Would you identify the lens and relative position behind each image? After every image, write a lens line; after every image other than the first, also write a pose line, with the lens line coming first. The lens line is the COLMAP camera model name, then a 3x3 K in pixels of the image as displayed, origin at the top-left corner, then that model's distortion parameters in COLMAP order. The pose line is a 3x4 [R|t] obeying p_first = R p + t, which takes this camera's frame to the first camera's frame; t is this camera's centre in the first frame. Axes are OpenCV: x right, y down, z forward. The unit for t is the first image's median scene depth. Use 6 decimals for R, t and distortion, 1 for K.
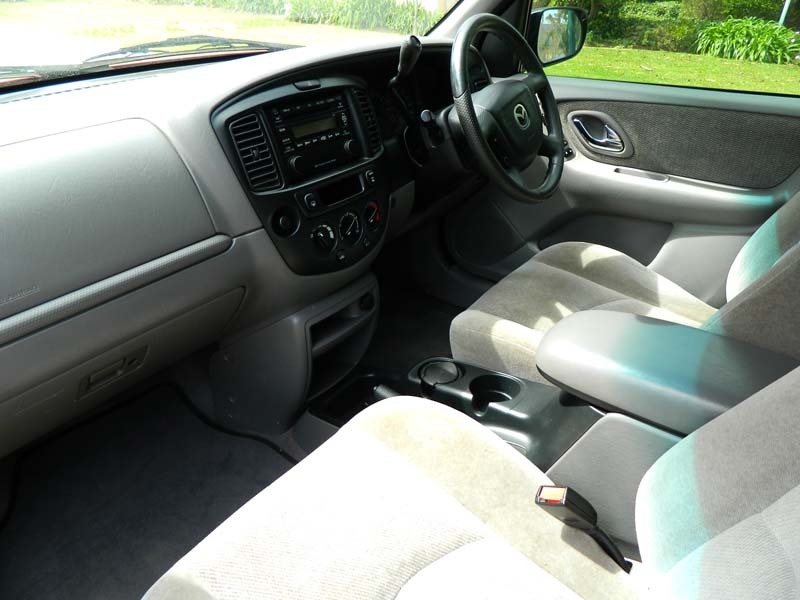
lens RADIAL K [[607.7, 0, 400.0], [0, 607.7, 300.0], [0, 0, 1]] dist [-0.011488, -0.005793]
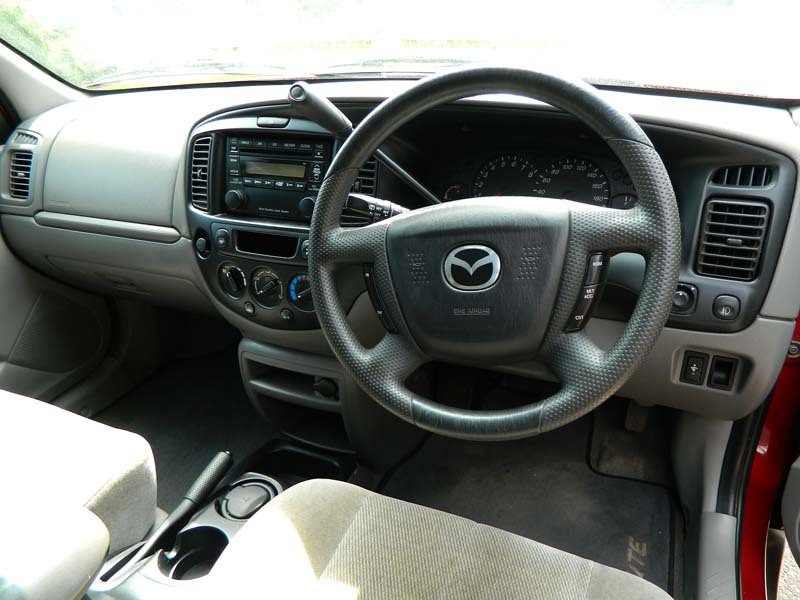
lens RADIAL K [[607.7, 0, 400.0], [0, 607.7, 300.0], [0, 0, 1]] dist [-0.011488, -0.005793]
pose [[0.165695, 0.442193, -0.881482, 0.767630], [-0.413857, 0.842500, 0.344843, -0.510875], [0.895136, 0.307668, 0.322603, 0.943610]]
